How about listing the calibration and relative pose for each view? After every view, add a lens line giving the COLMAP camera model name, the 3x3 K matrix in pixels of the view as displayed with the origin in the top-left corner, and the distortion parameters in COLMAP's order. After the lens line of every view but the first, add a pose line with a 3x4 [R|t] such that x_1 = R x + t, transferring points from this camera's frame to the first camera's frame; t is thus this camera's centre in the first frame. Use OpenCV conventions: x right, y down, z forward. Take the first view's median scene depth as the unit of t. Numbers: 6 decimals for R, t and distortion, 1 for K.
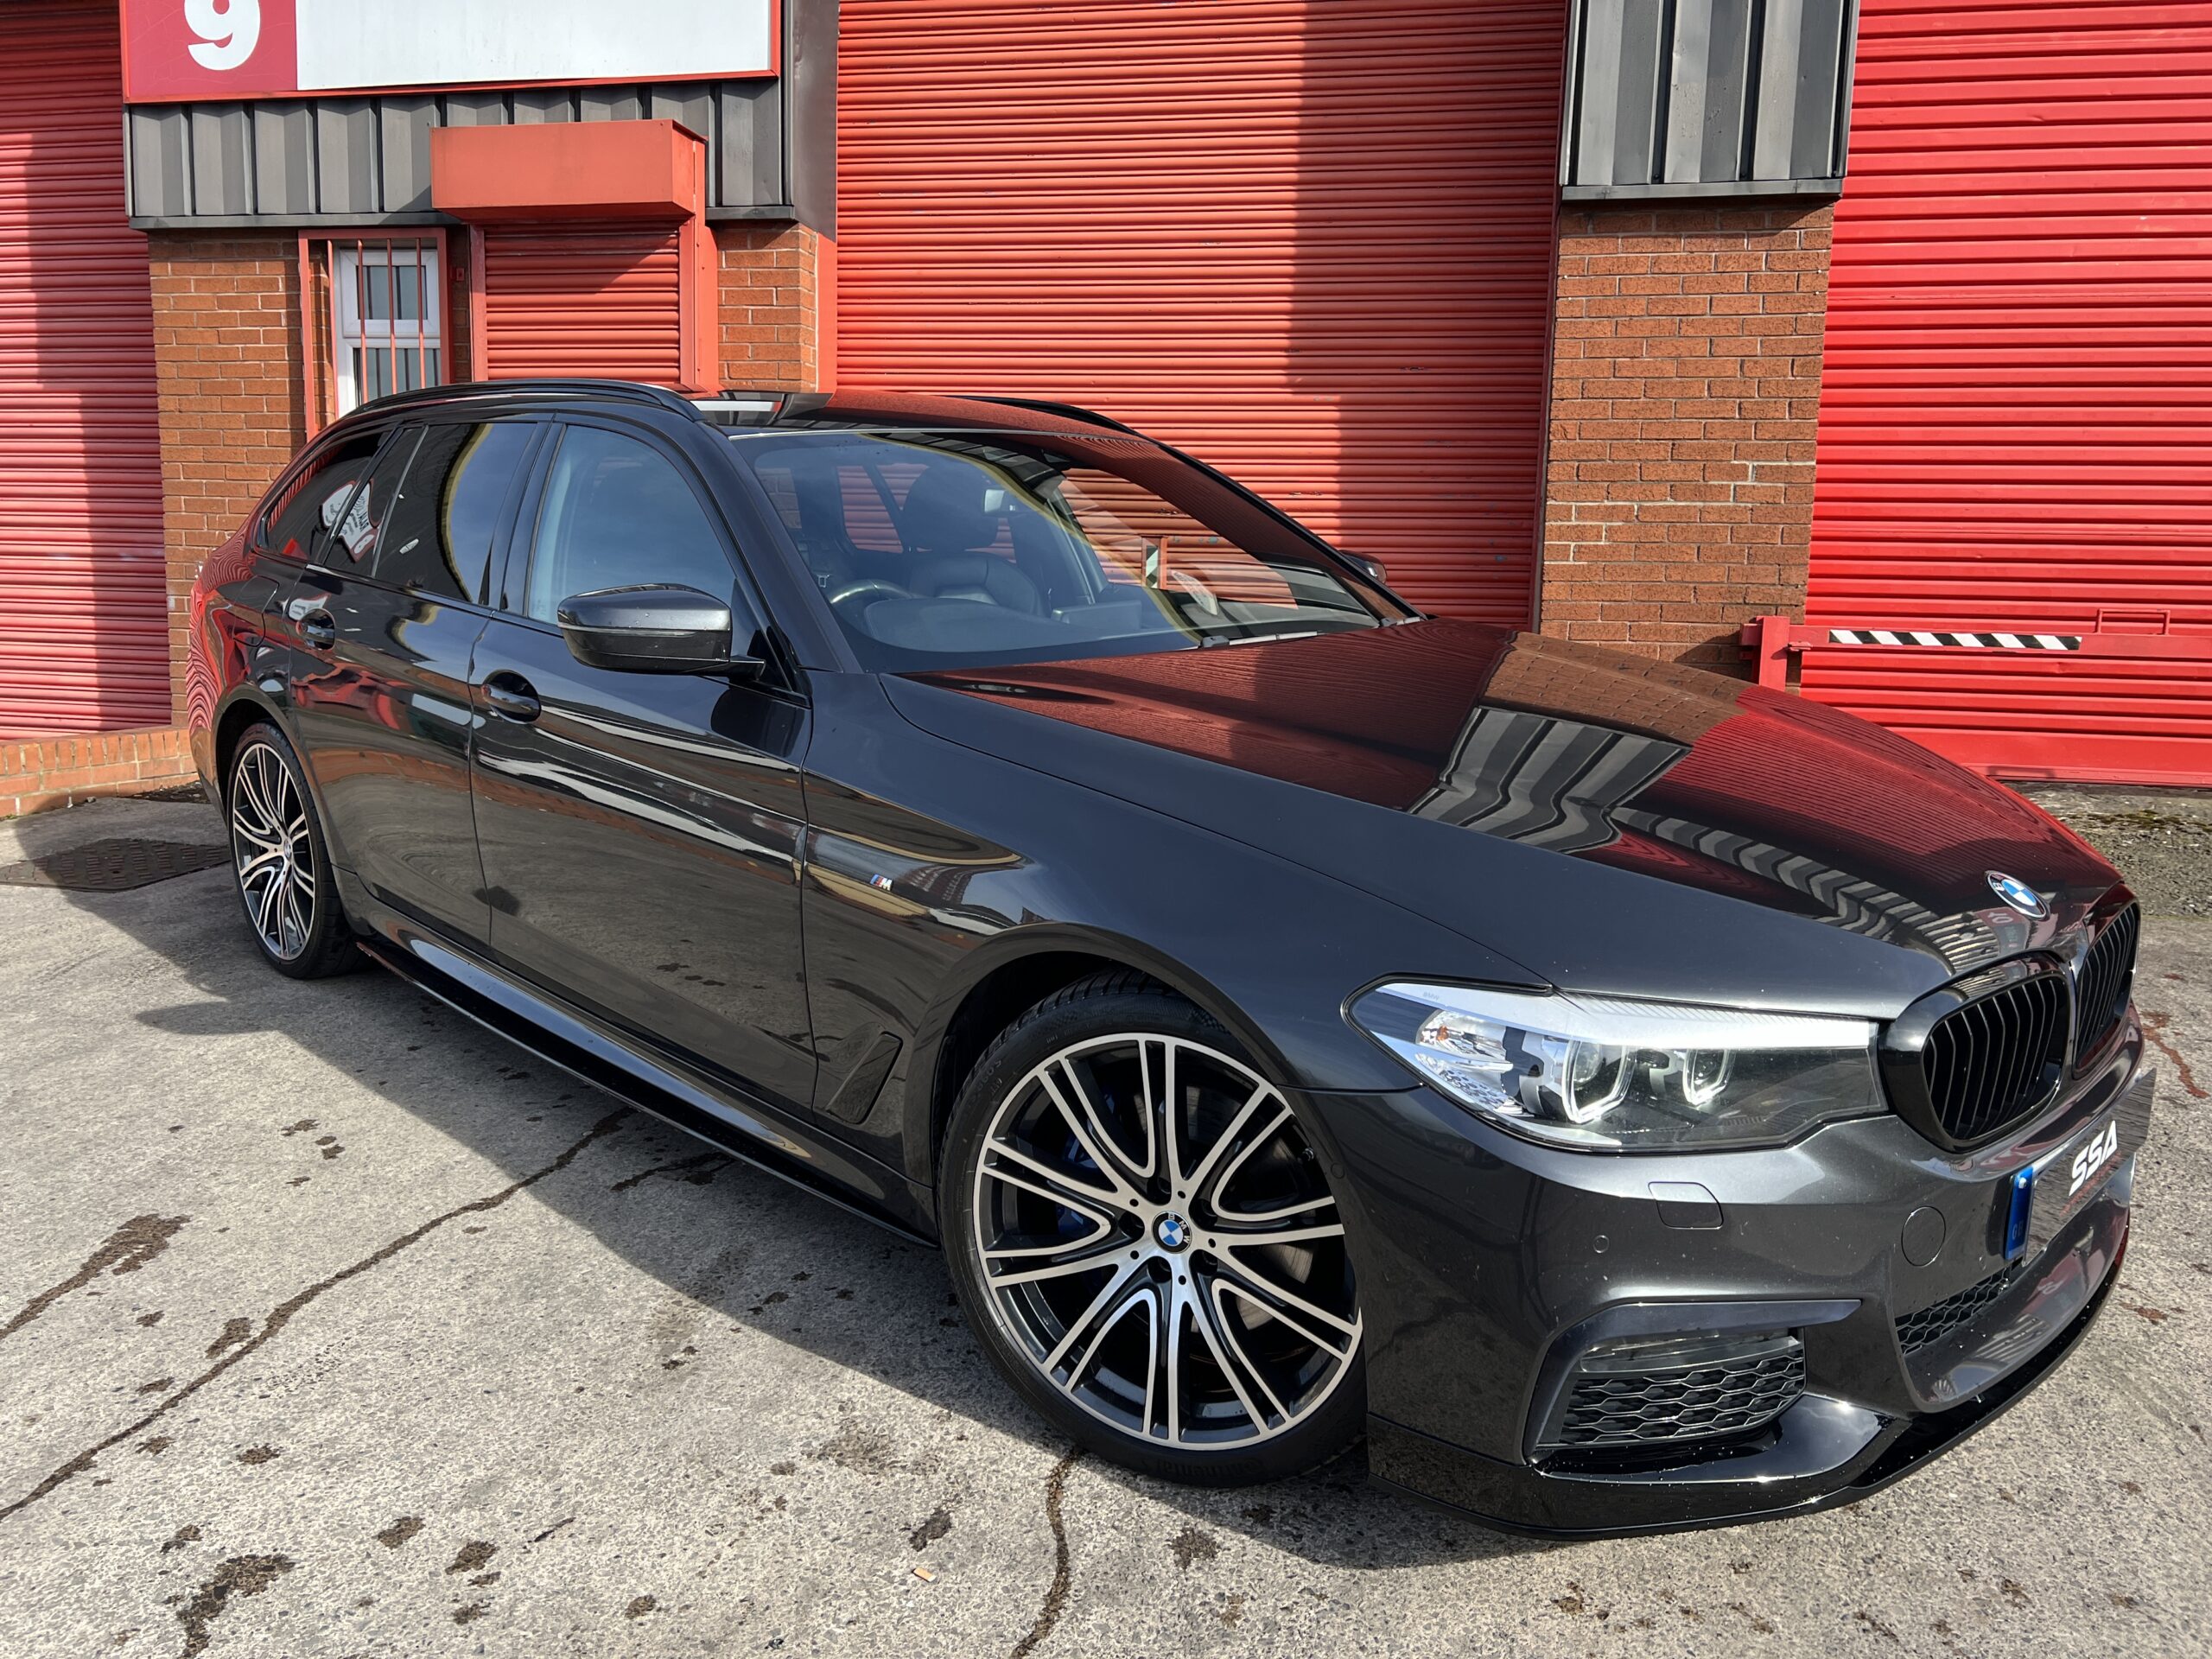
lens RADIAL K [[1671.1, 0, 1112.7], [0, 1671.1, 812.3], [0, 0, 1]] dist [0.039171, -0.046886]
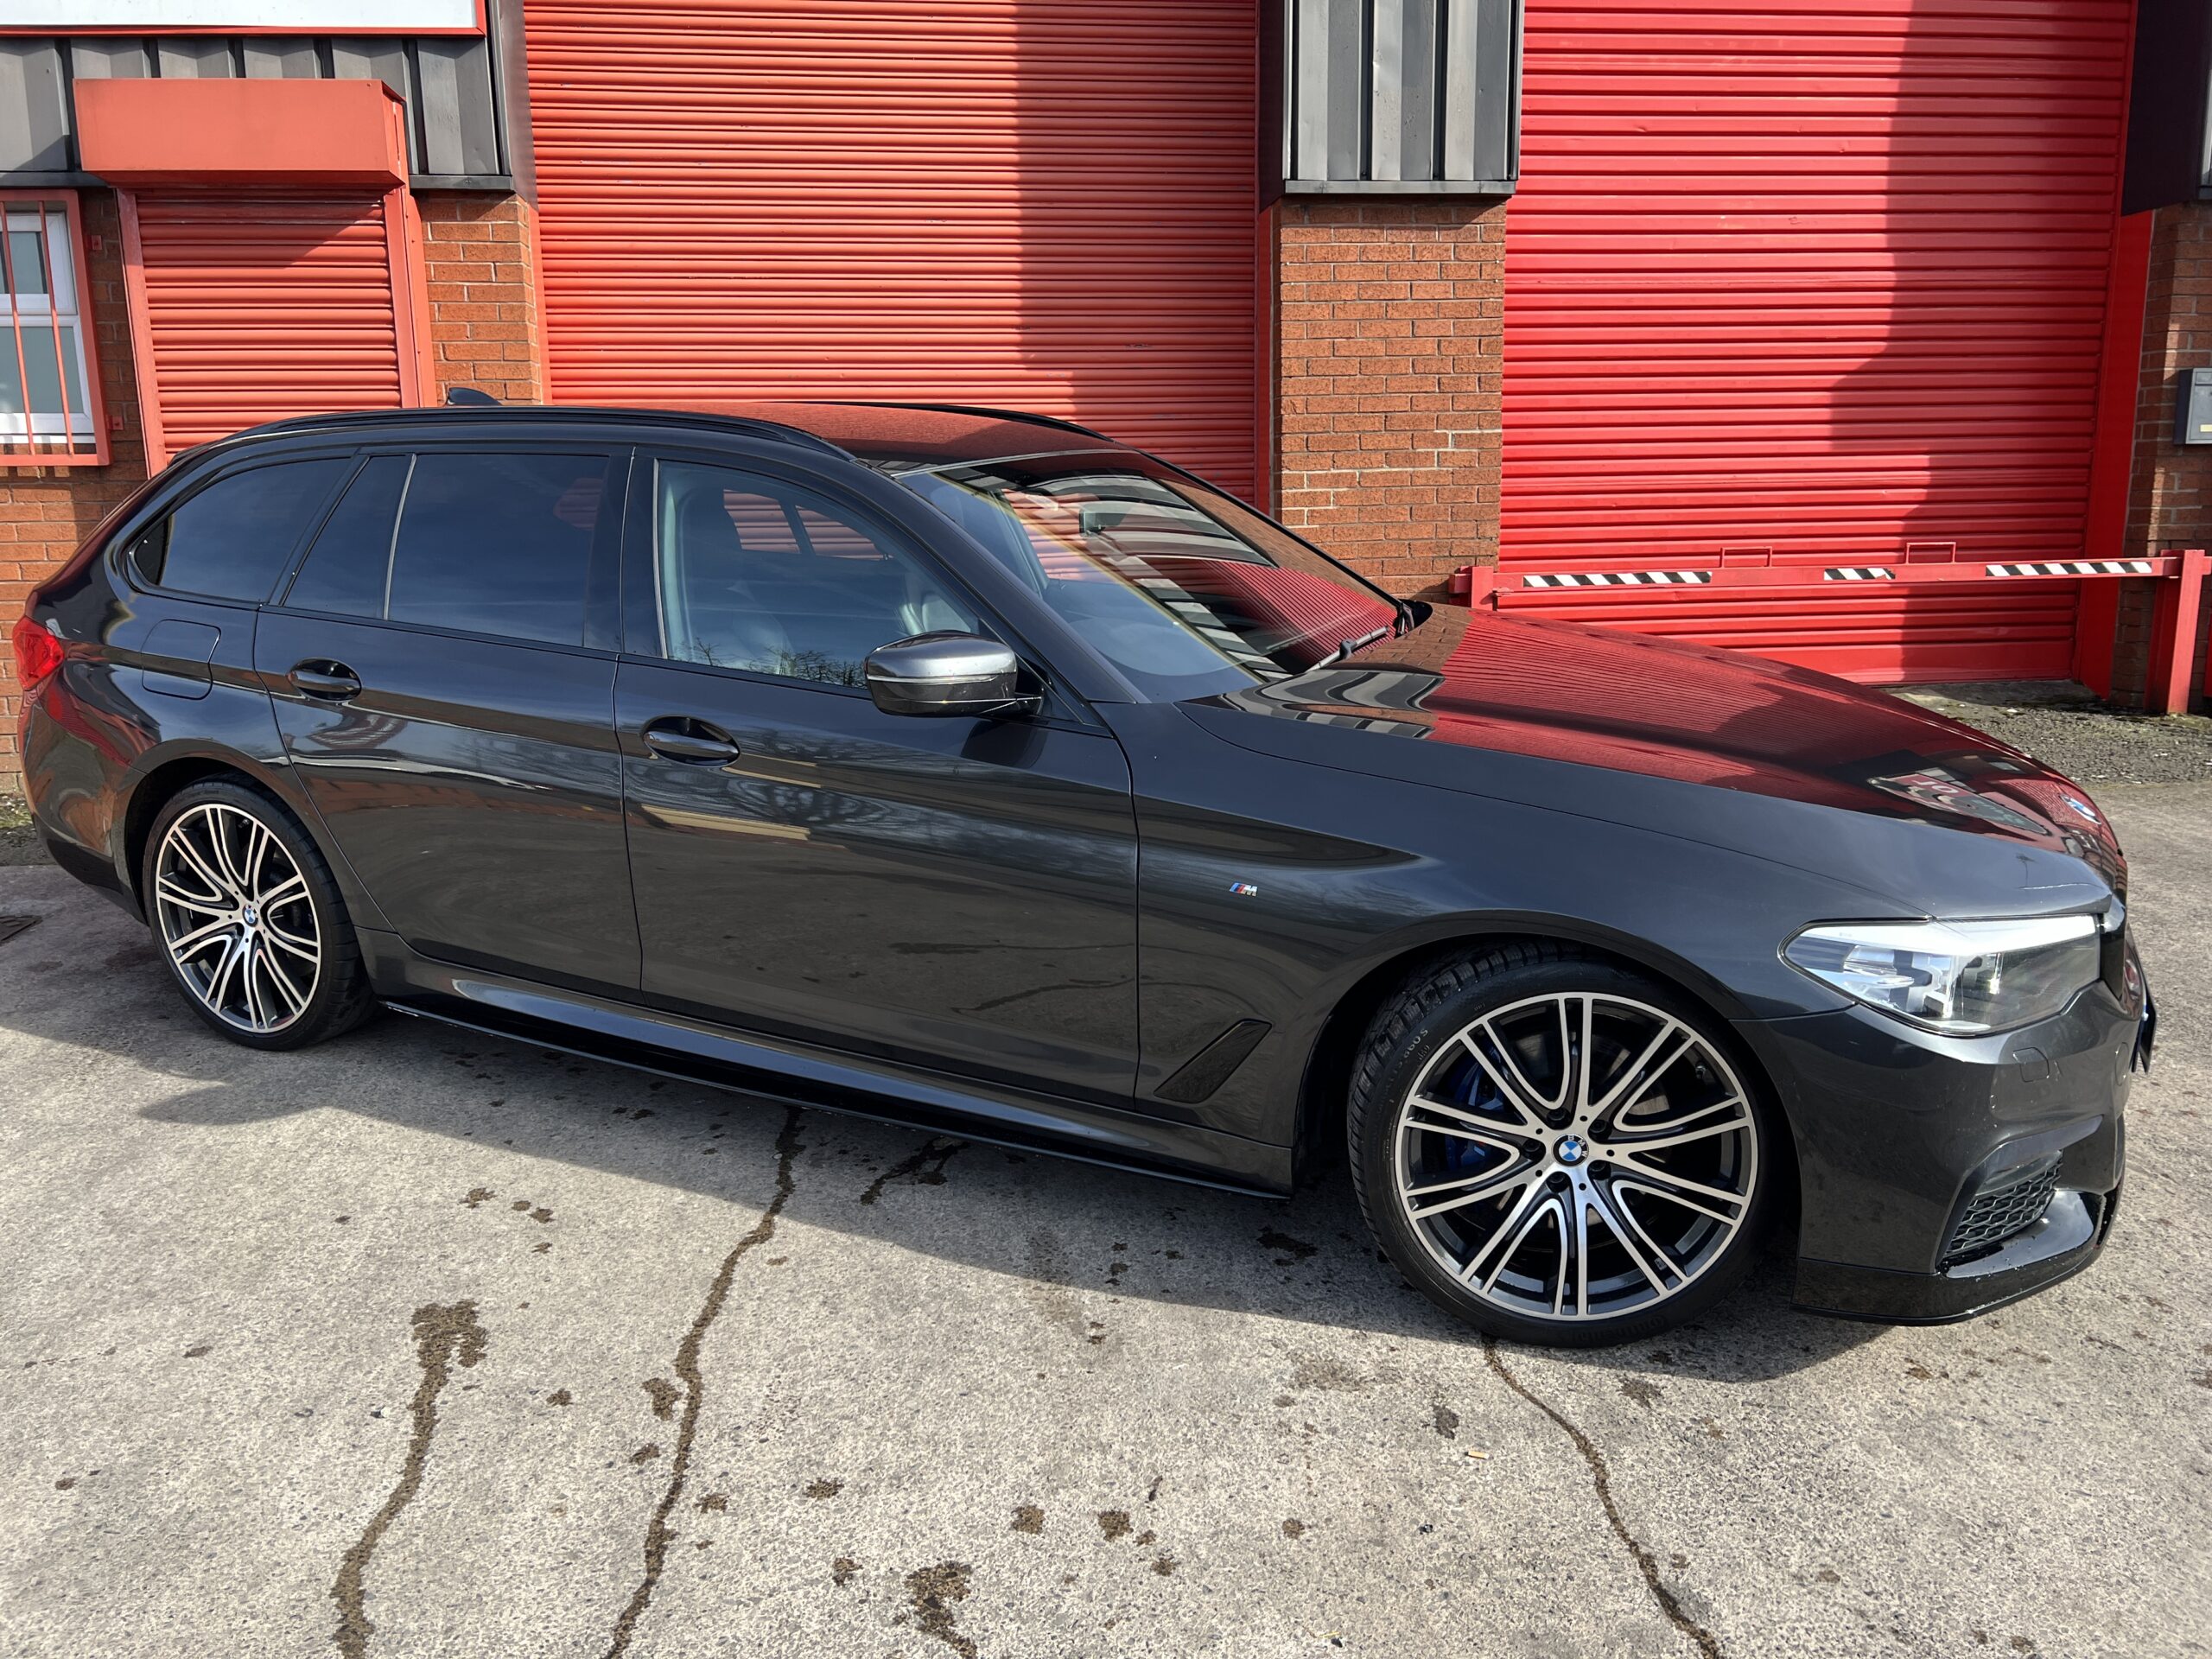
lens RADIAL K [[1671.1, 0, 1094.0], [0, 1671.1, 836.2], [0, 0, 1]] dist [0.039171, -0.046886]
pose [[0.946707, -0.098470, 0.306674, -0.232100], [0.081921, 0.994424, 0.066407, -0.031140], [-0.311503, -0.037745, 0.949495, -0.016405]]
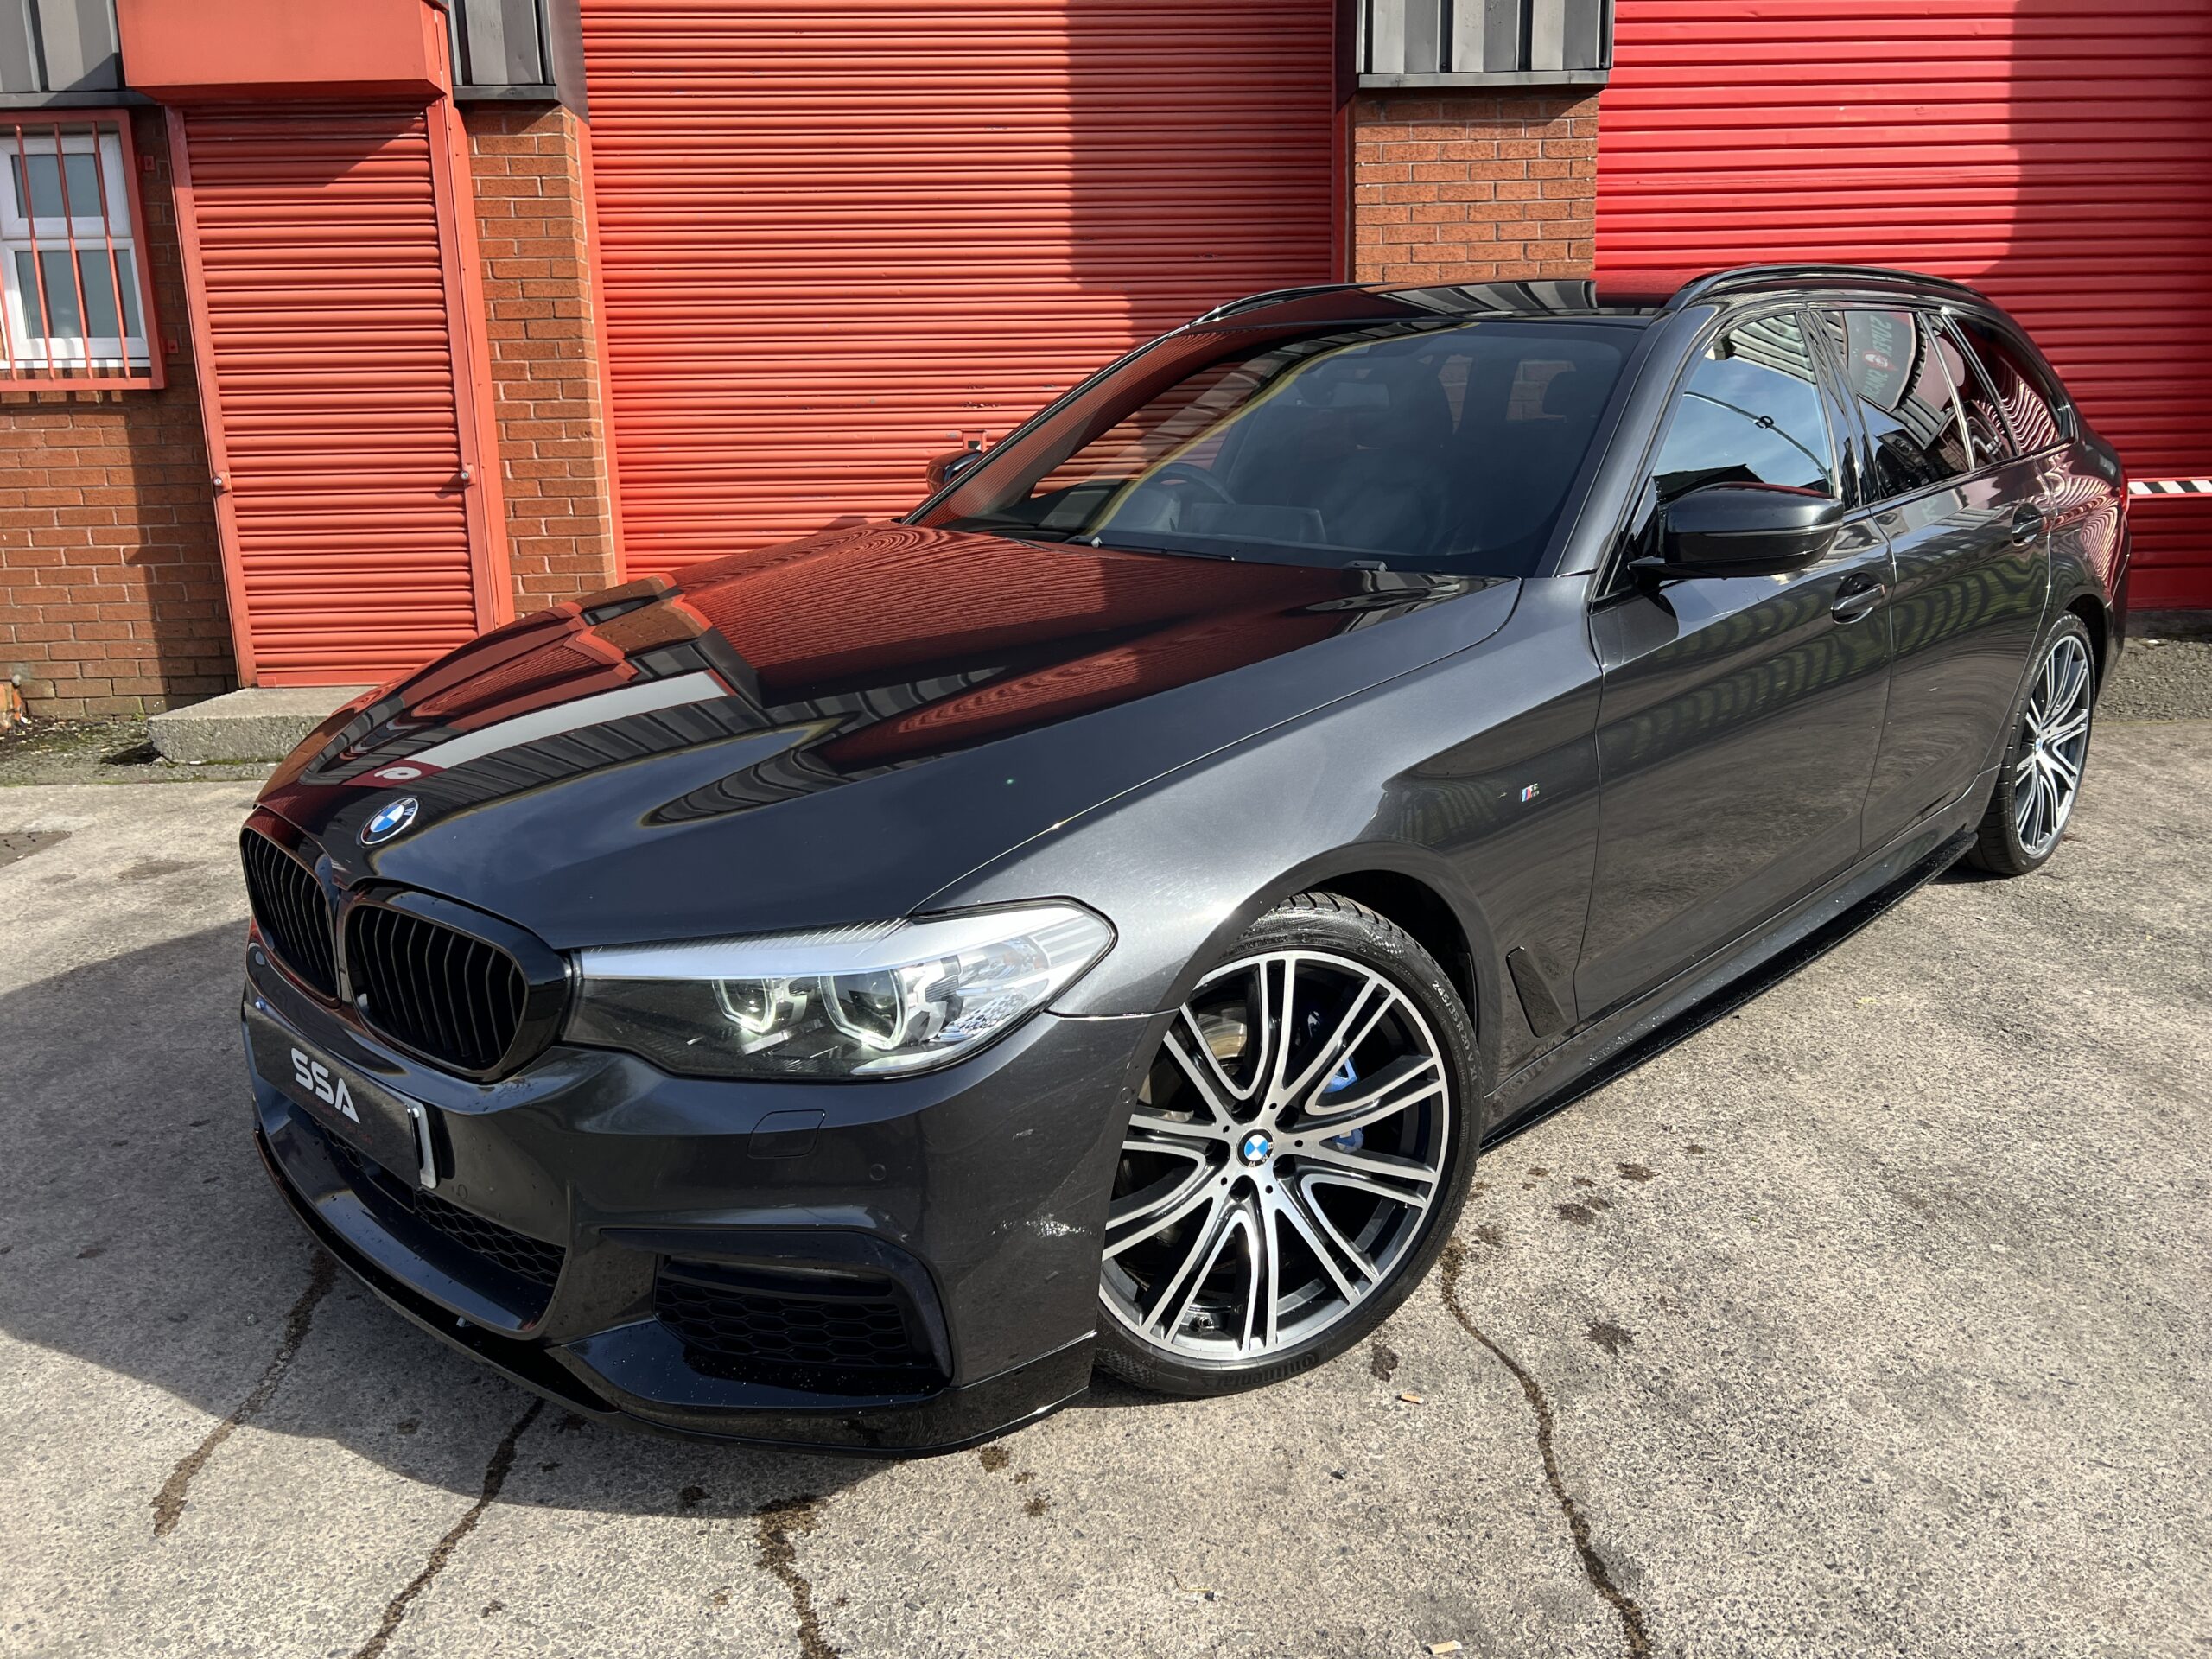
lens RADIAL K [[1671.1, 0, 1114.7], [0, 1671.1, 844.8], [0, 0, 1]] dist [0.039171, -0.046886]
pose [[0.966533, -0.098568, 0.236850, -0.172328], [0.079527, 0.992881, 0.088667, -0.005570], [-0.243904, -0.066863, 0.967492, 0.004596]]
